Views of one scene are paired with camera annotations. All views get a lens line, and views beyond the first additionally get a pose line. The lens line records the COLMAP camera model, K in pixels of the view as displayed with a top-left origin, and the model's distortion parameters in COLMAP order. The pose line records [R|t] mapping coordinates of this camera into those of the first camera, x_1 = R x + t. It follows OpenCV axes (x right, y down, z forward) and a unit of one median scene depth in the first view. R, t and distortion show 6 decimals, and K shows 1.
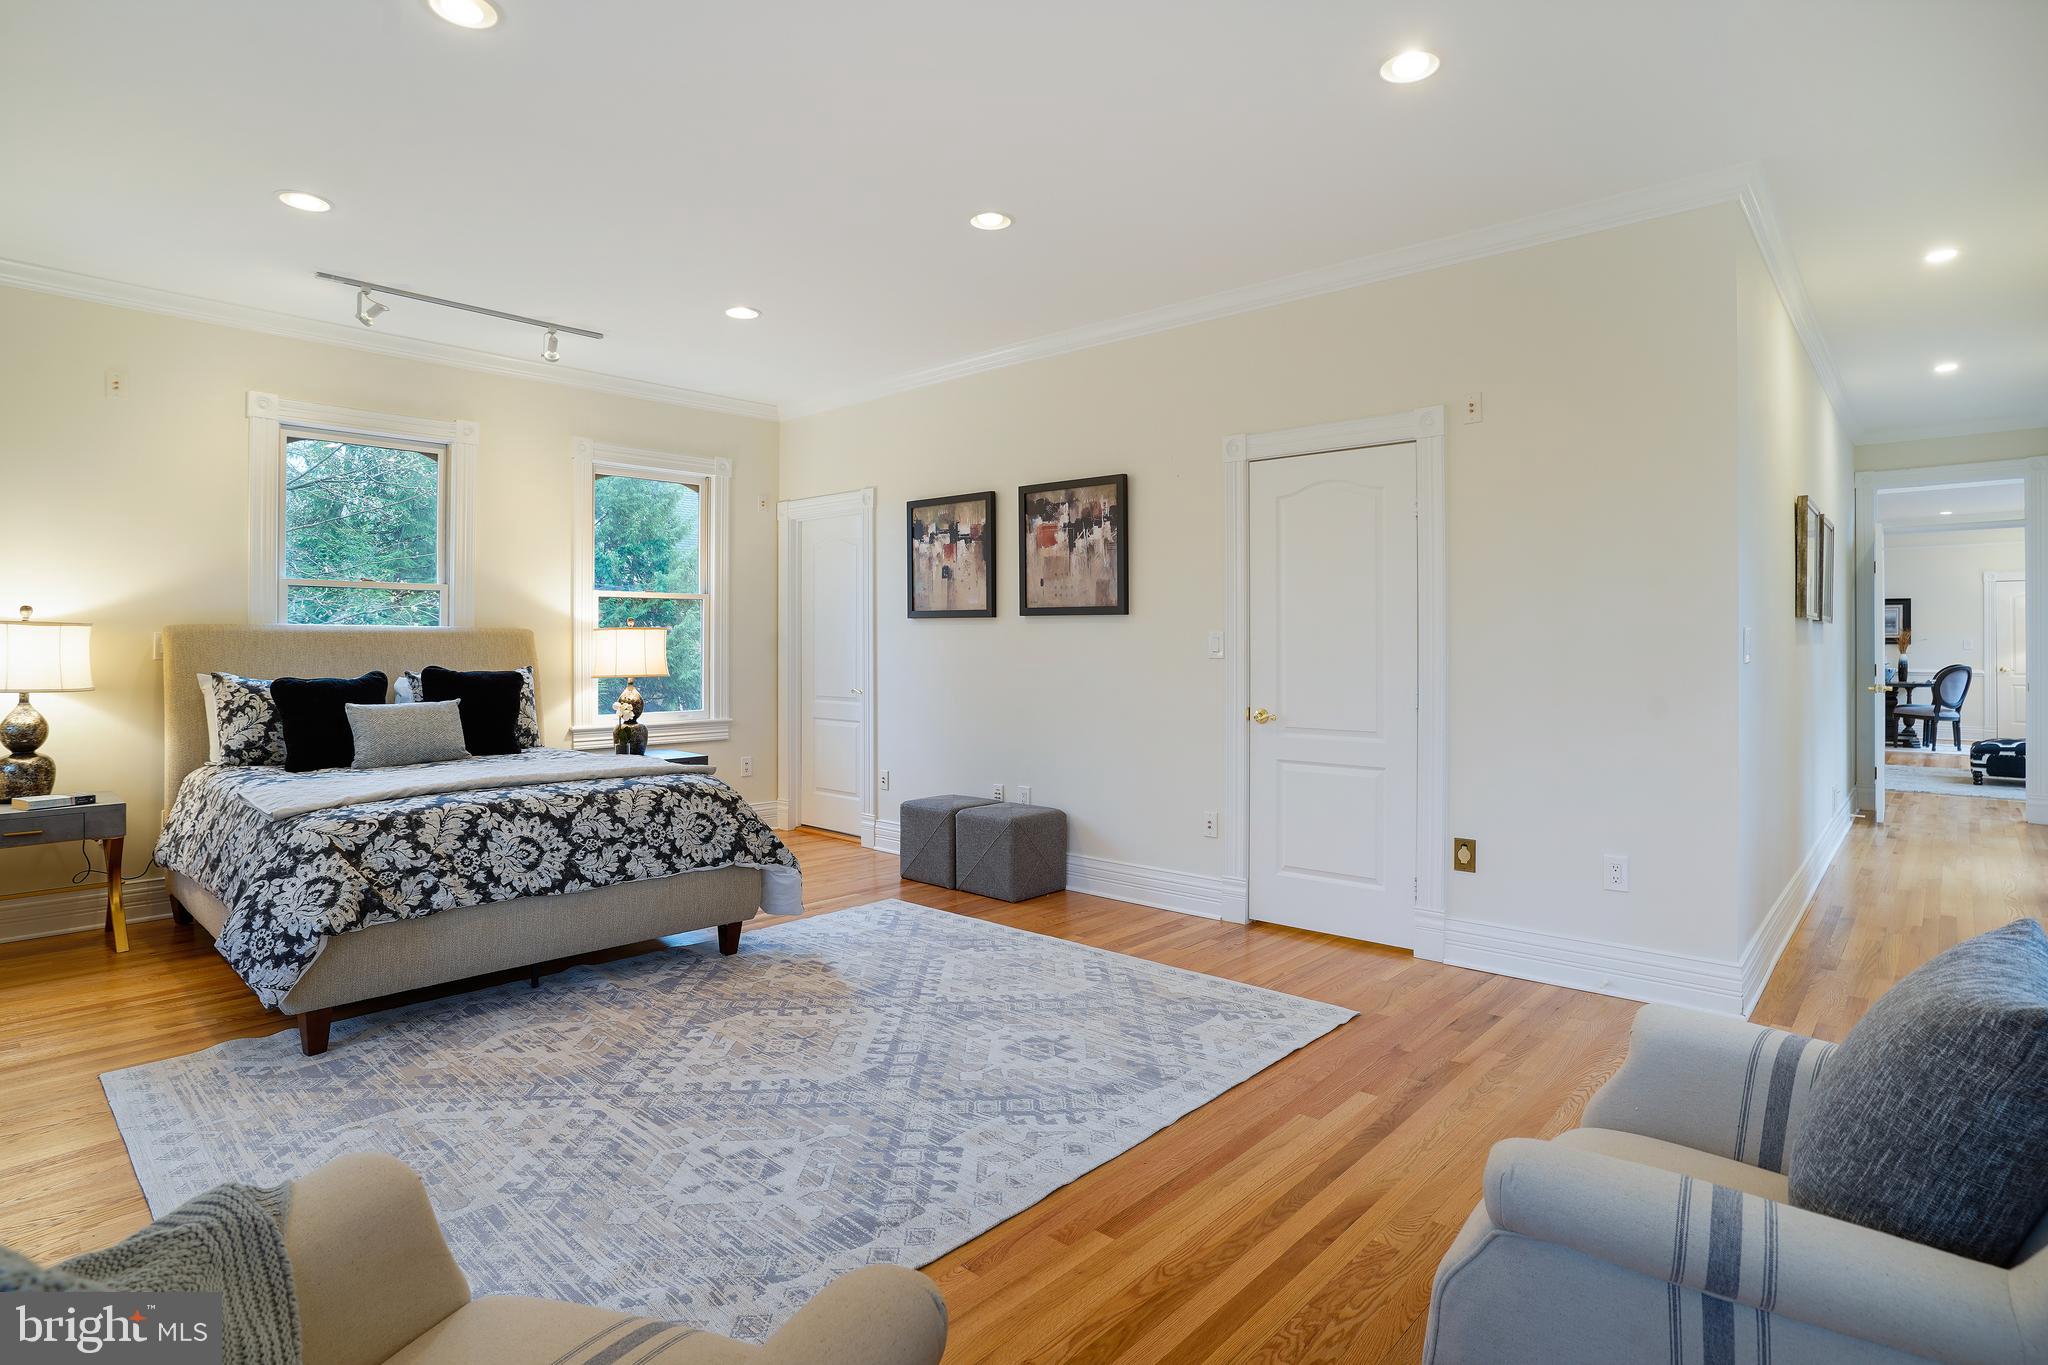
lens RADIAL K [[1076.4, 0, 1012.4], [0, 1076.4, 658.4], [0, 0, 1]] dist [-0.077671, 0.047871]
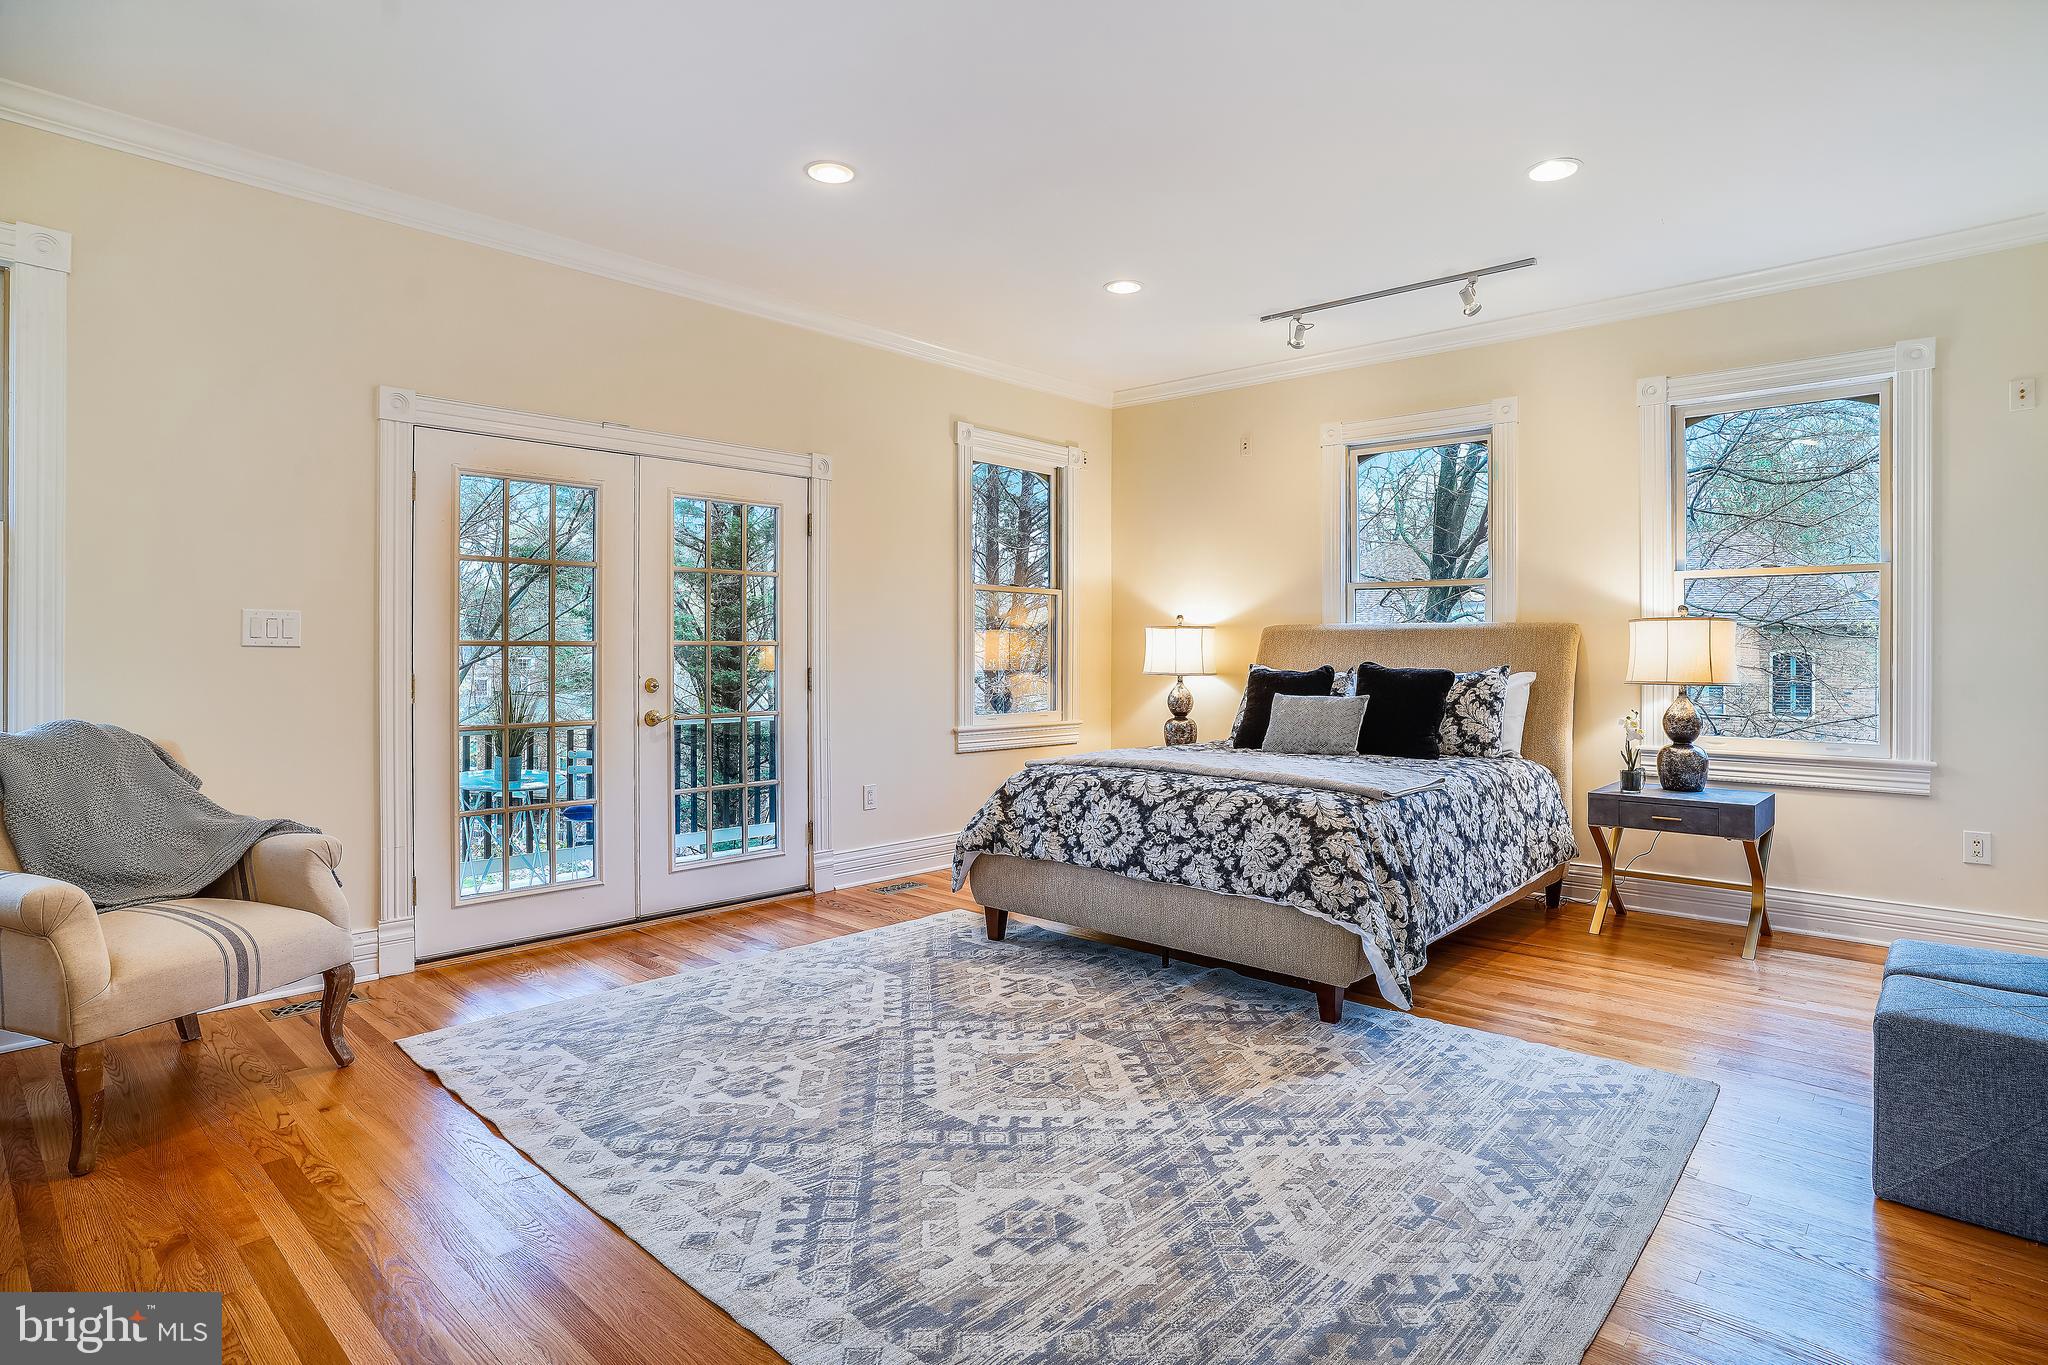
lens RADIAL K [[1076.4, 0, 1012.4], [0, 1076.4, 658.4], [0, 0, 1]] dist [-0.077671, 0.047871]
pose [[-0.008860, 0.006258, -0.999941, 0.632600], [-0.015981, 0.999852, 0.006399, 0.003753], [0.999833, 0.016036, -0.008759, 0.906730]]
